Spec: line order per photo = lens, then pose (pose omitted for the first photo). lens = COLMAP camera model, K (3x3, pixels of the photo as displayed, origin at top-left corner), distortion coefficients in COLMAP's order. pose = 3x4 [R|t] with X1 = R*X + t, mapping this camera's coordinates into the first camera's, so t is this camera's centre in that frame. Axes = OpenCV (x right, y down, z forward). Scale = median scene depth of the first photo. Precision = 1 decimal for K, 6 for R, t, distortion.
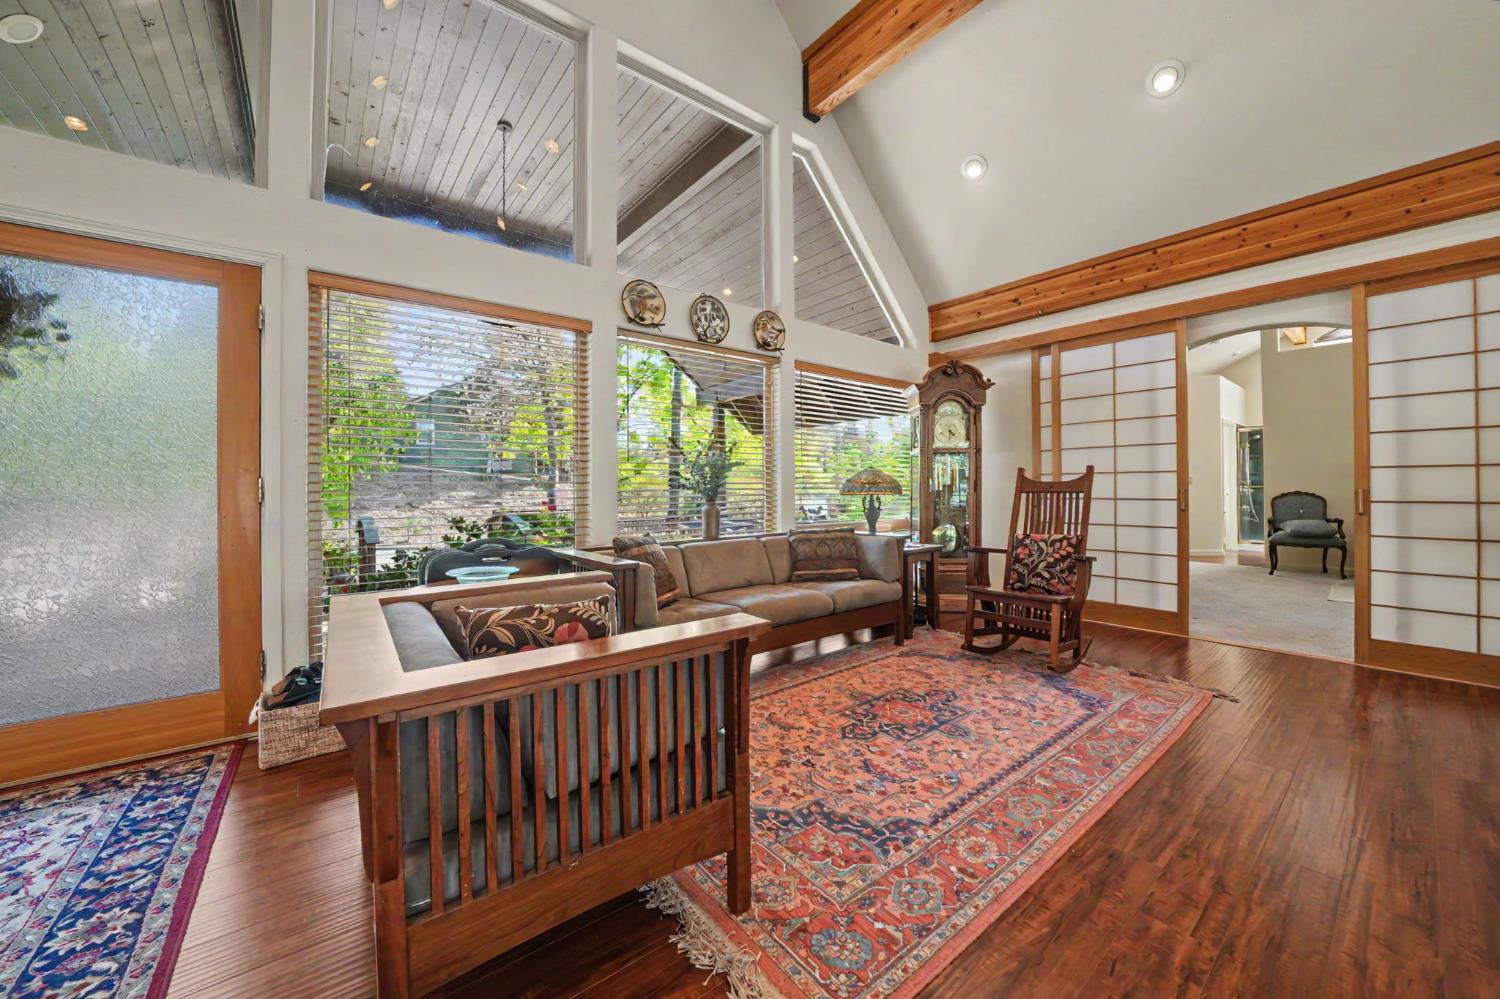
lens RADIAL K [[541.7, 0, 746.4], [0, 541.7, 481.8], [0, 0, 1]] dist [-0.014088, 0.000004]
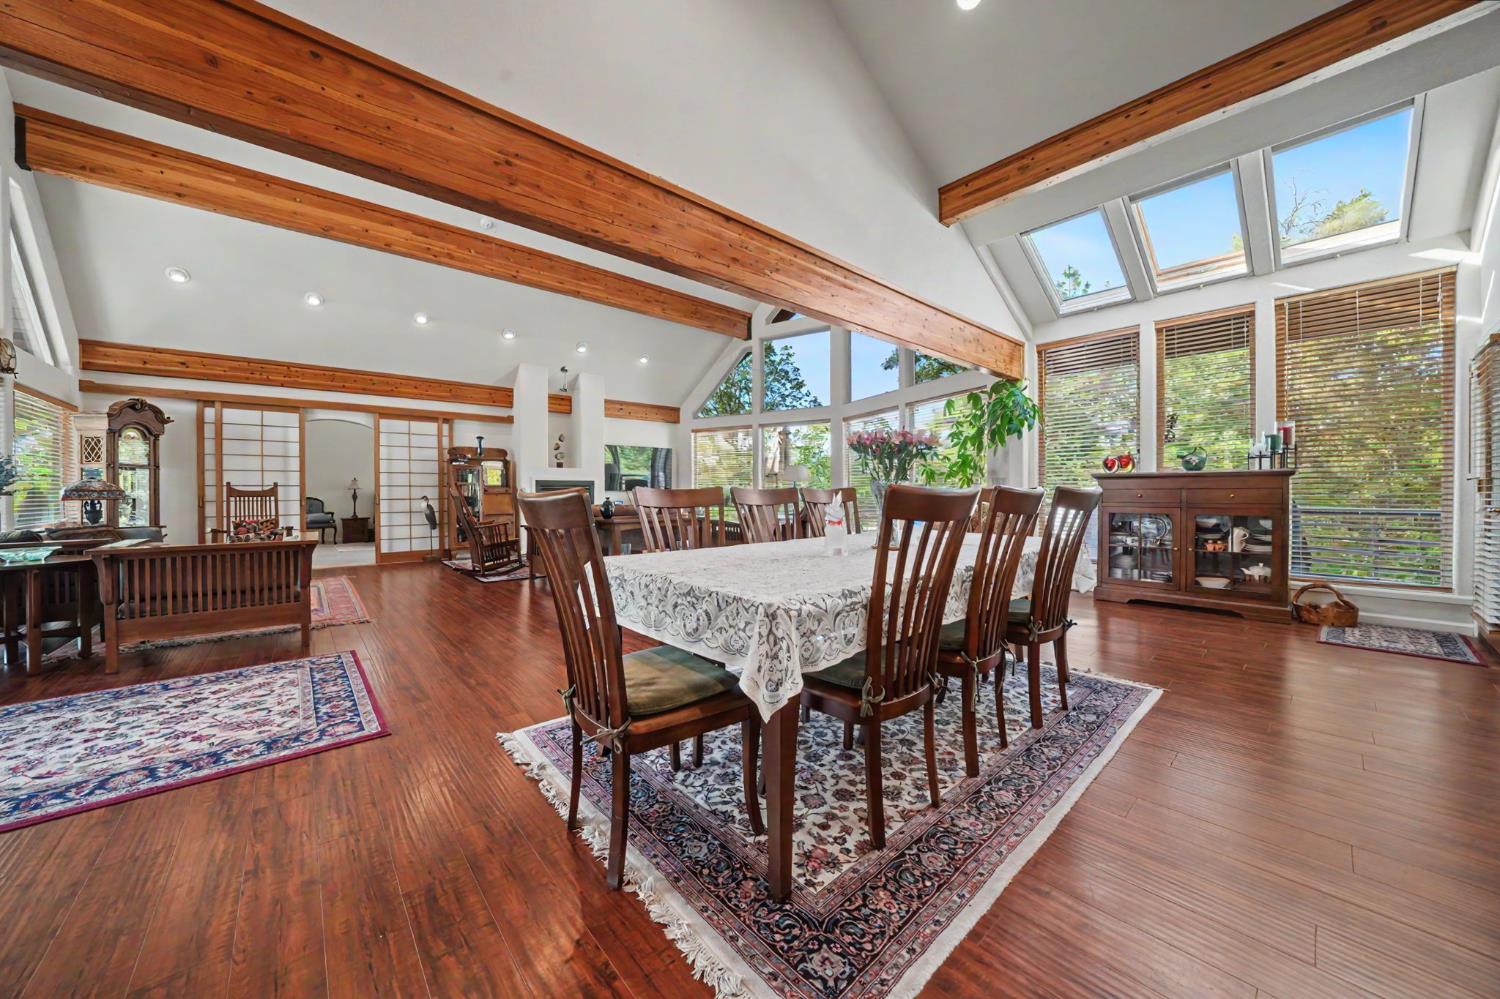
lens RADIAL K [[533.2, 0, 750.0], [0, 533.2, 499.5], [0, 0, 1]] dist [-0.000577, -0.000044]
pose [[-0.053238, -0.008971, 0.998542, -1.037794], [-0.006537, 0.999941, 0.008635, 0.002379], [-0.998560, -0.006067, -0.053294, -0.448343]]
